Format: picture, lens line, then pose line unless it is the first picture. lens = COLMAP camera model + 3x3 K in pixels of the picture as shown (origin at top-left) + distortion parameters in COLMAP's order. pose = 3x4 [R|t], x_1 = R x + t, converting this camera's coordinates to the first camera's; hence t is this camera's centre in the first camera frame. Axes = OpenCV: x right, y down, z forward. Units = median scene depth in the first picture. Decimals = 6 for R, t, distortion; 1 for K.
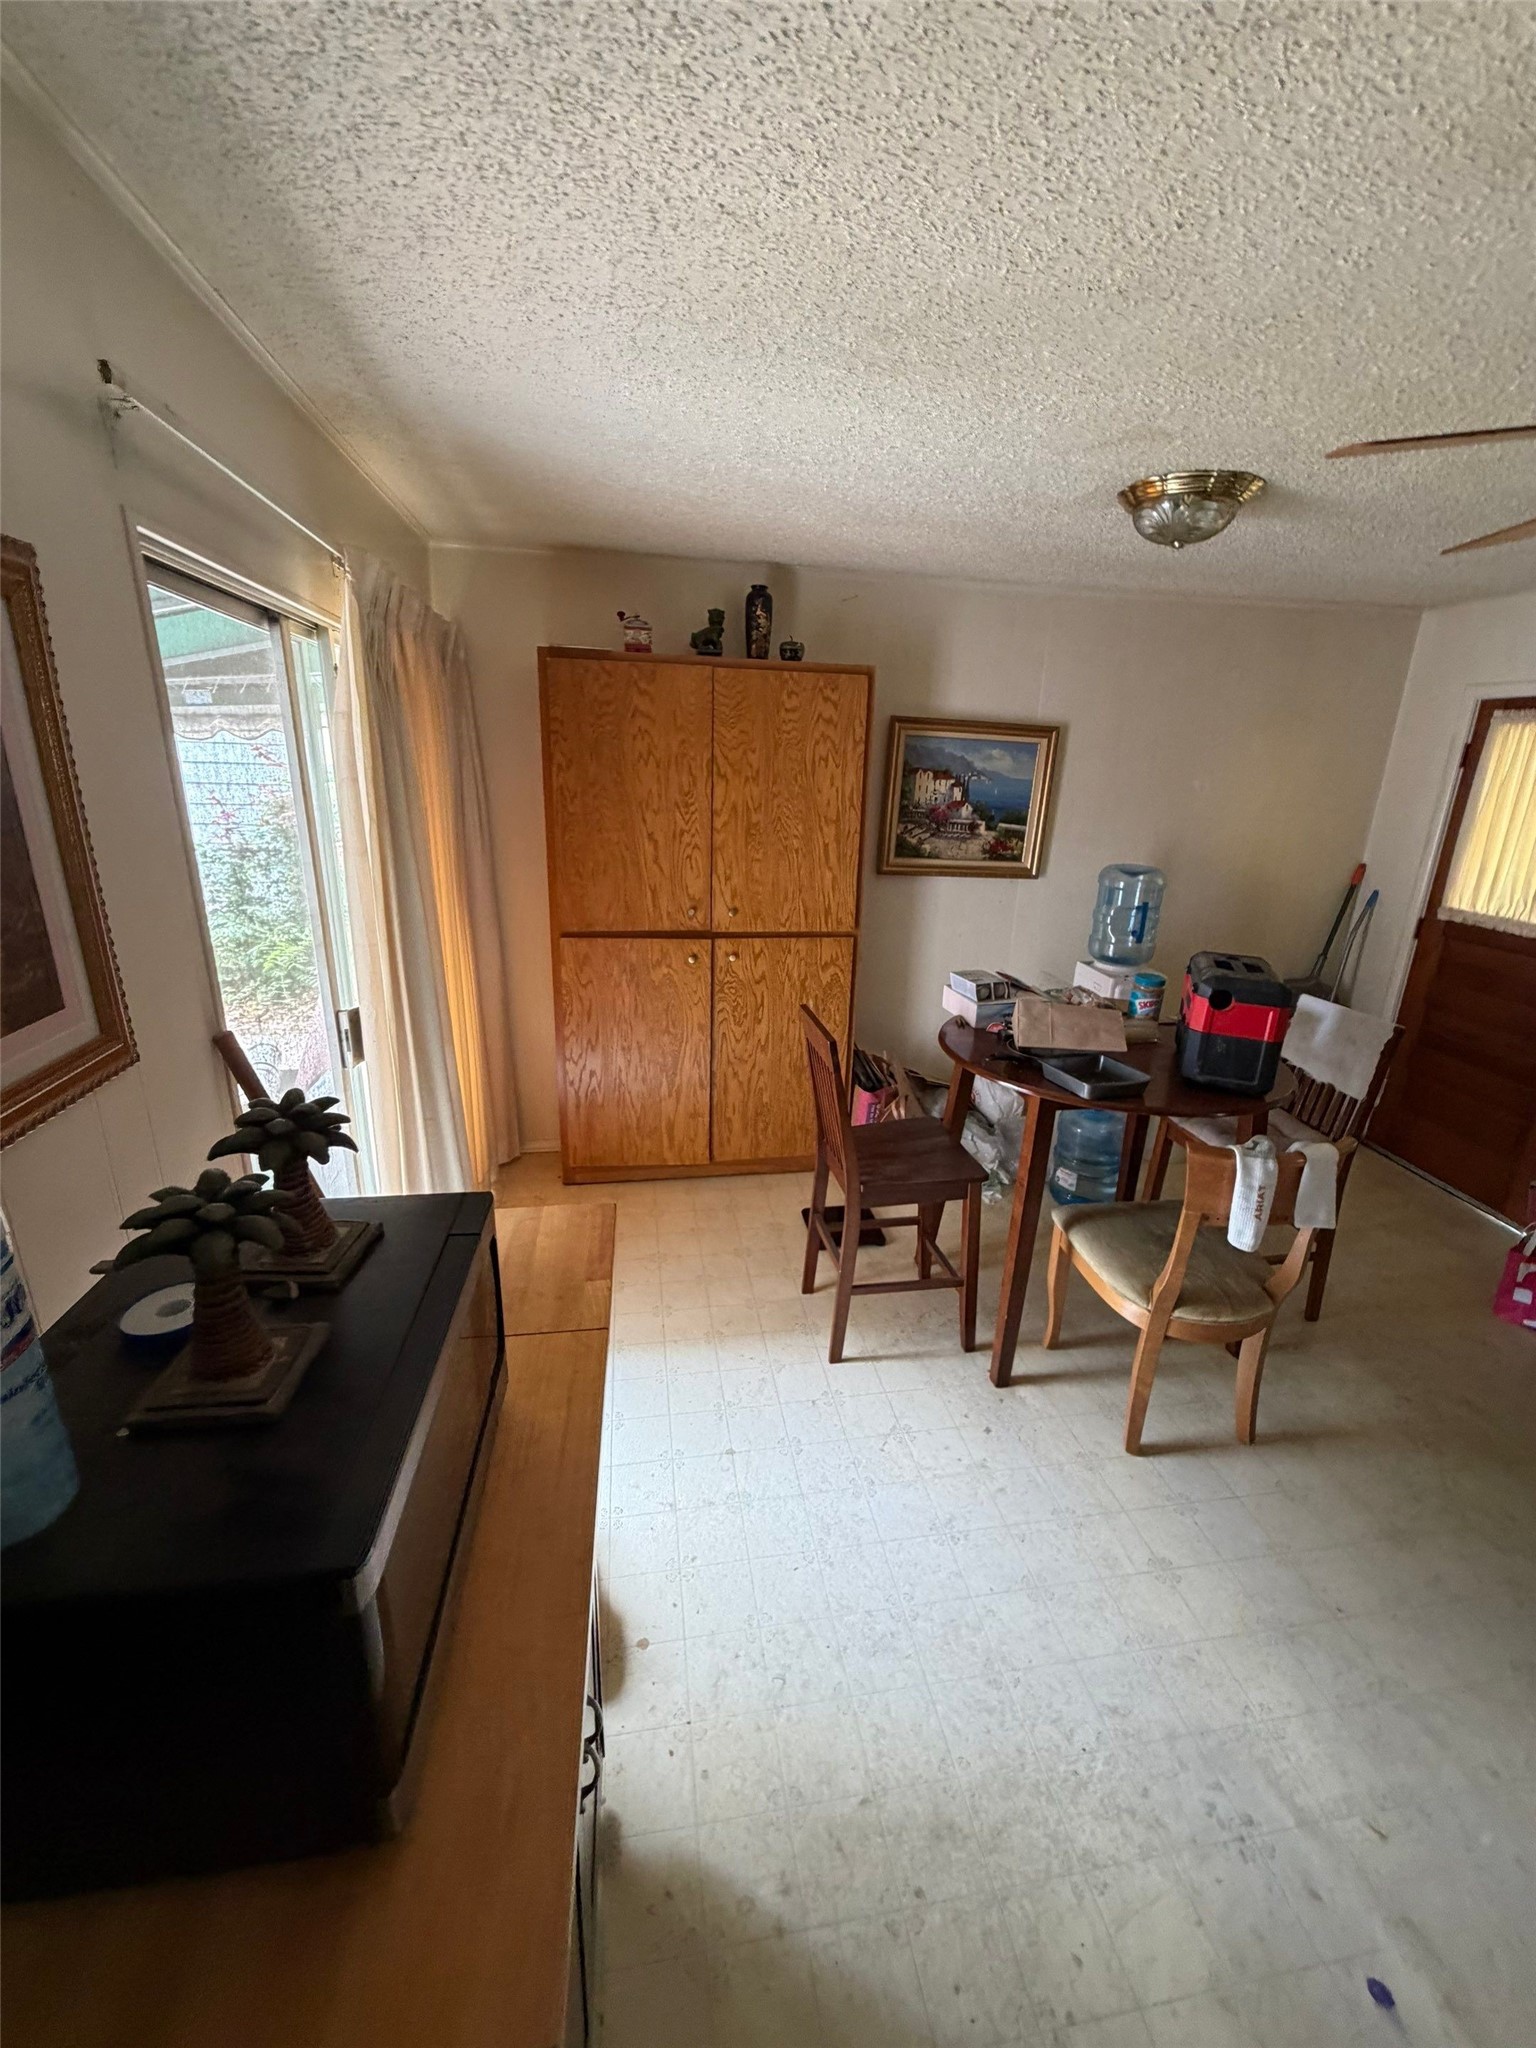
lens RADIAL K [[814.7, 0, 762.4], [0, 814.7, 1015.7], [0, 0, 1]] dist [-0.001586, -0.000072]
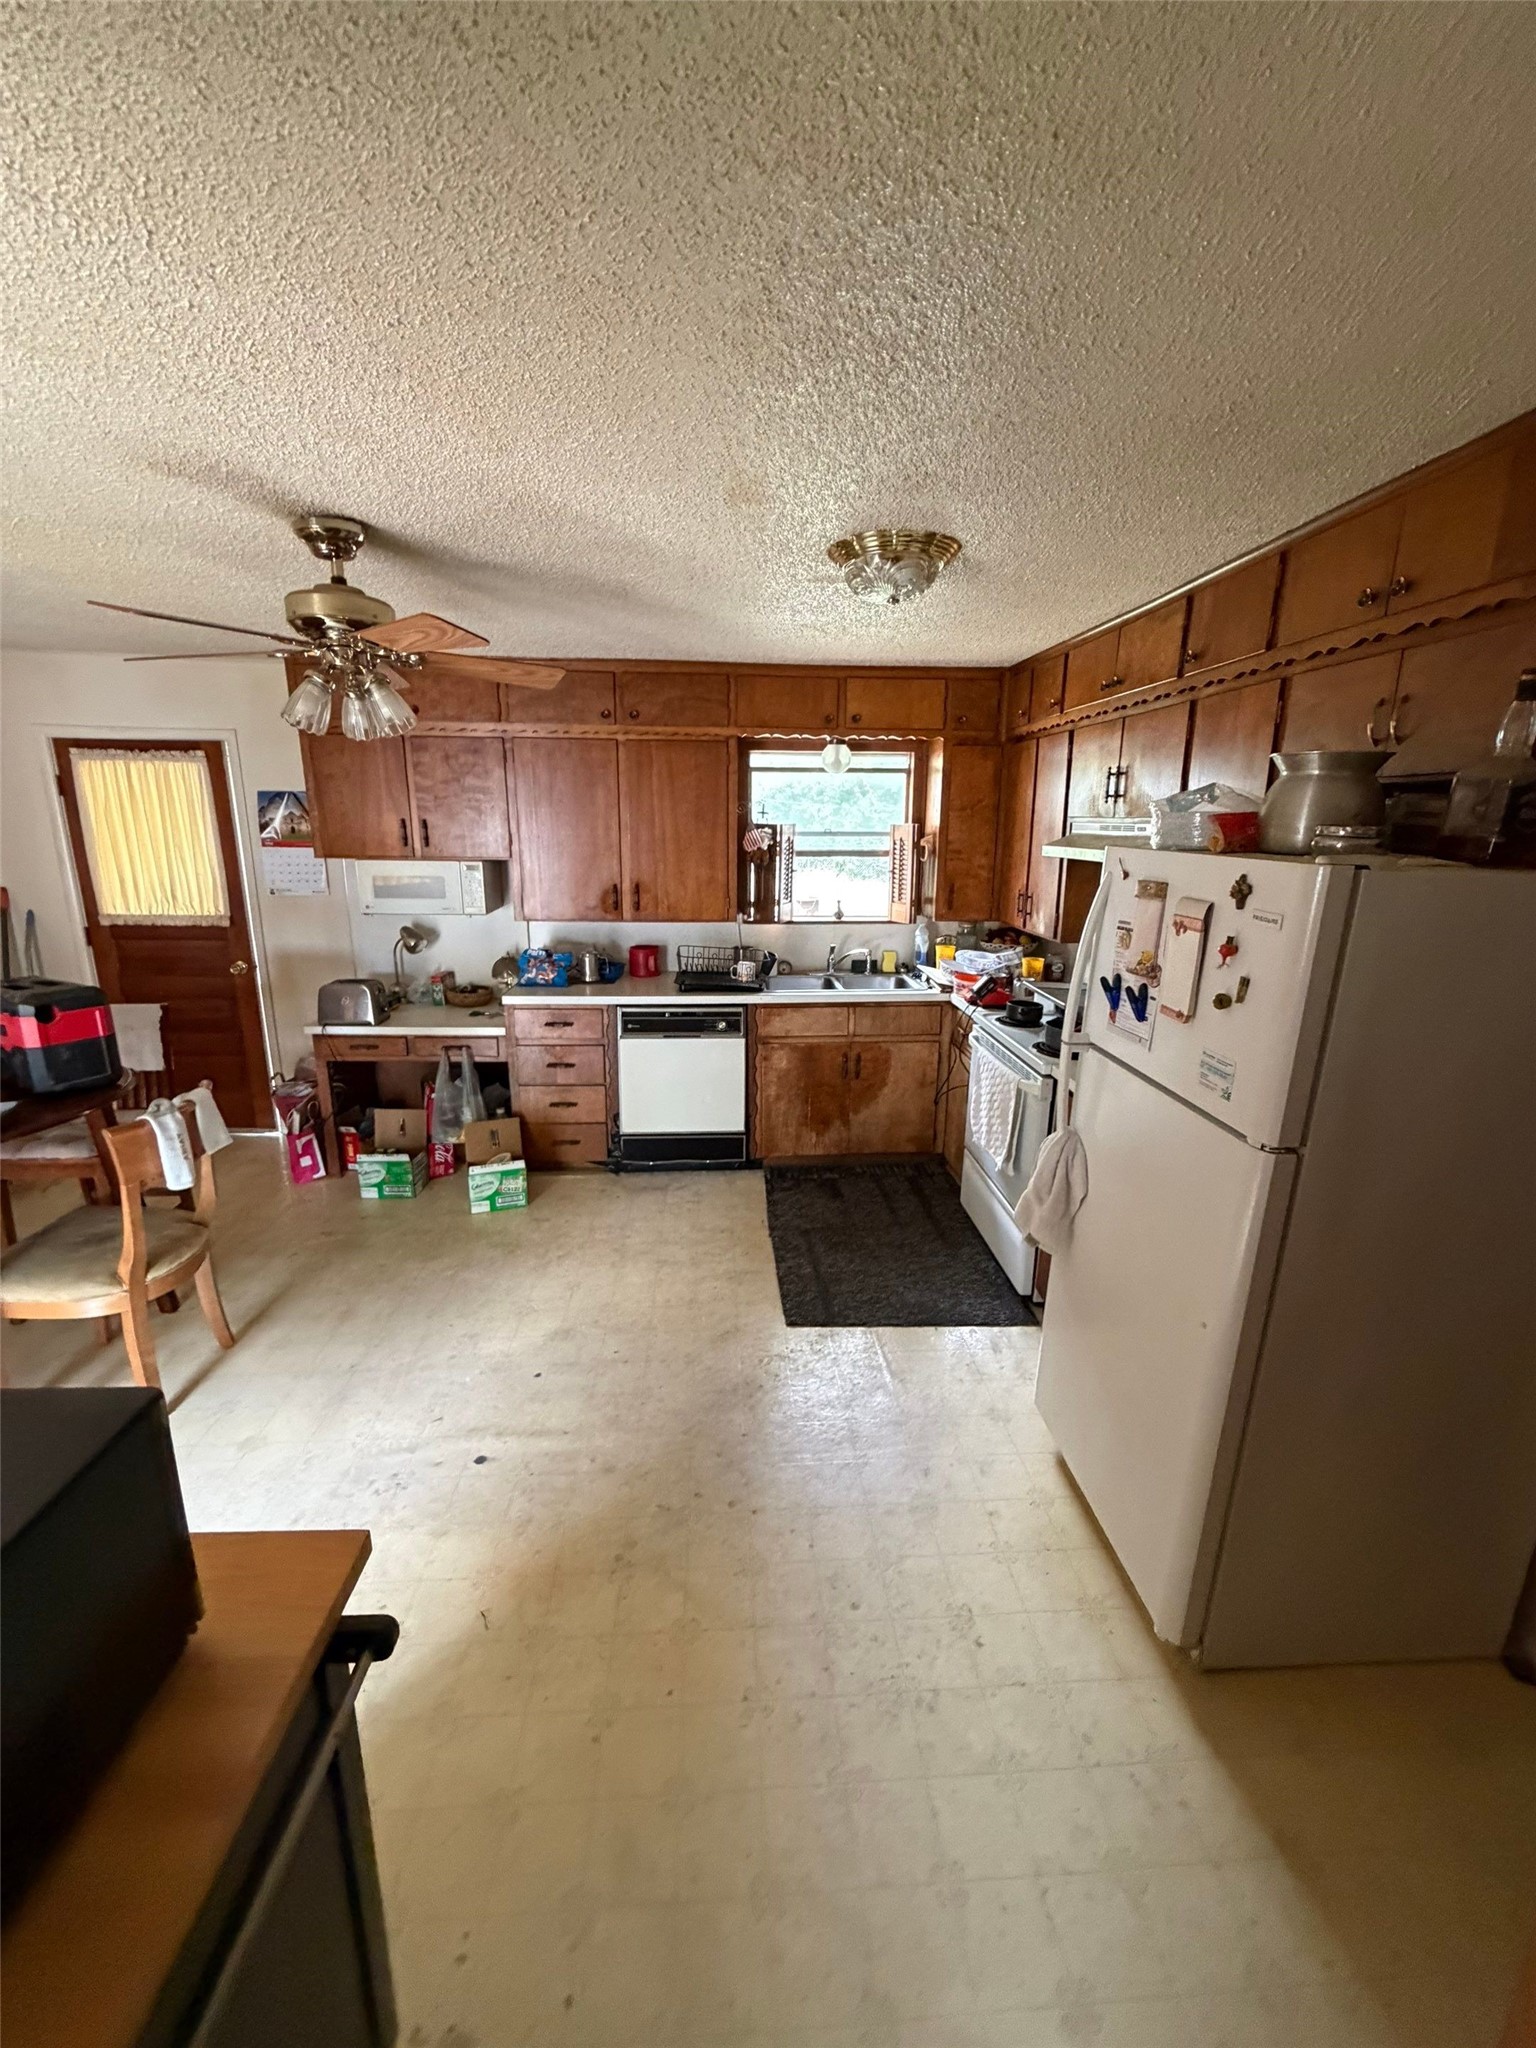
lens RADIAL K [[814.7, 0, 768.4], [0, 814.7, 1021.5], [0, 0, 1]] dist [-0.001586, -0.000072]
pose [[0.094799, -0.270680, 0.957990, -0.396980], [0.282514, 0.930074, 0.234836, 0.007245], [-0.954567, 0.248384, 0.164641, -0.108704]]
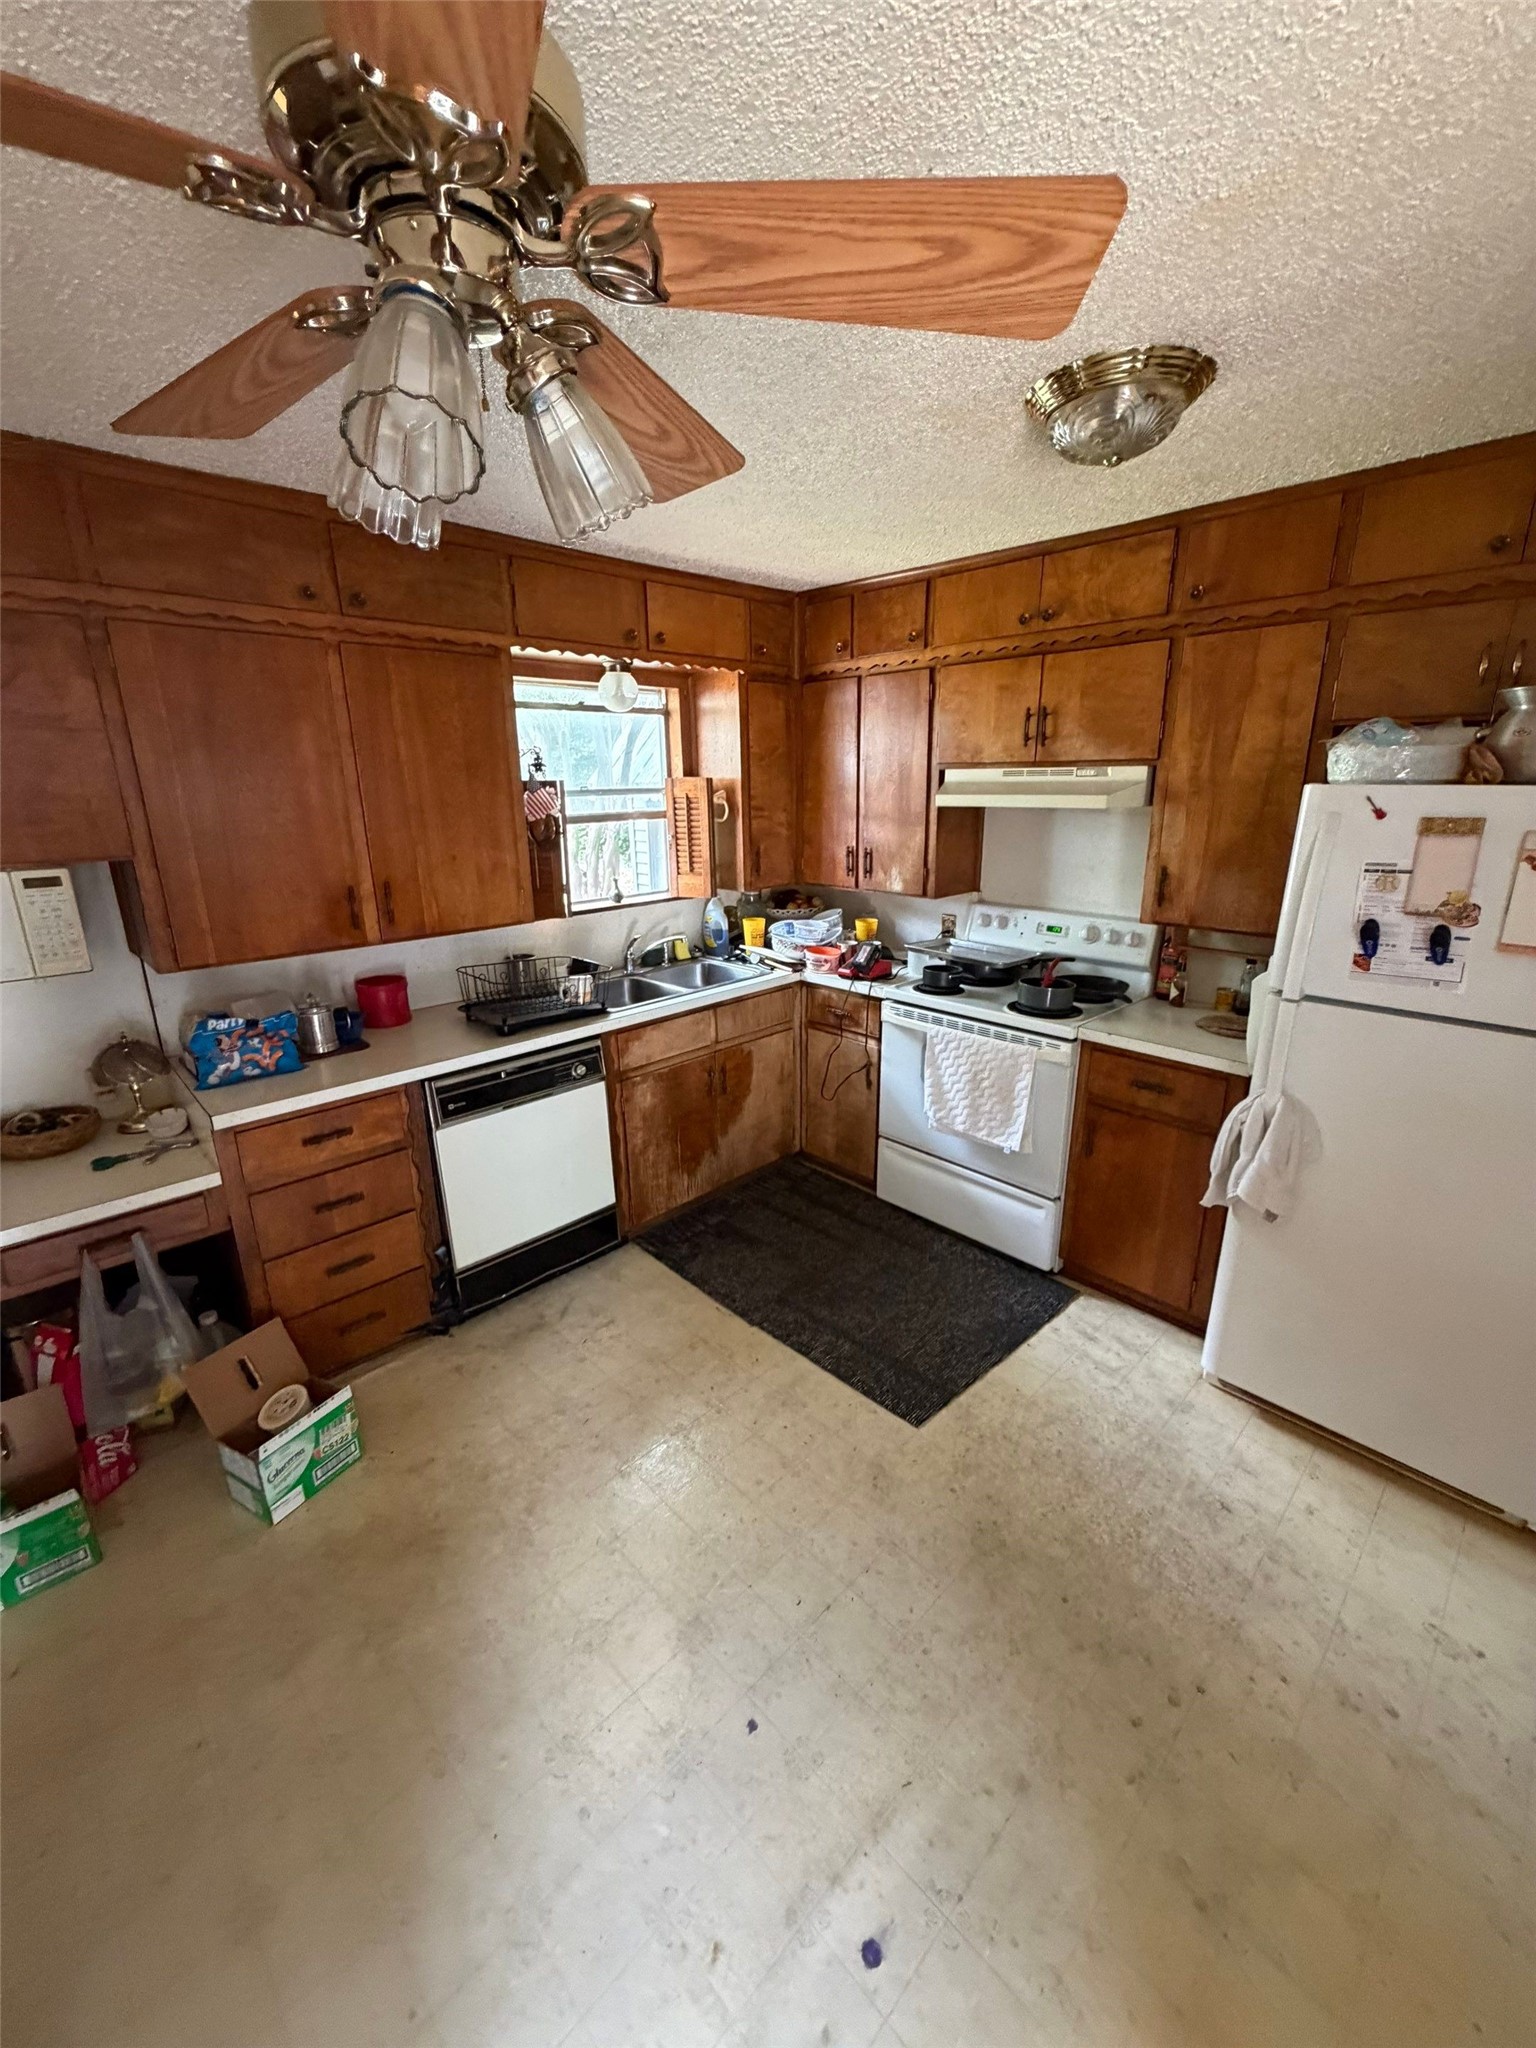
lens RADIAL K [[814.7, 0, 764.1], [0, 814.7, 1018.0], [0, 0, 1]] dist [-0.001586, -0.000072]
pose [[-0.573636, -0.255293, 0.778311, 0.195418], [0.231941, 0.860675, 0.453256, -0.170709], [-0.785586, 0.440526, -0.434501, 0.586594]]
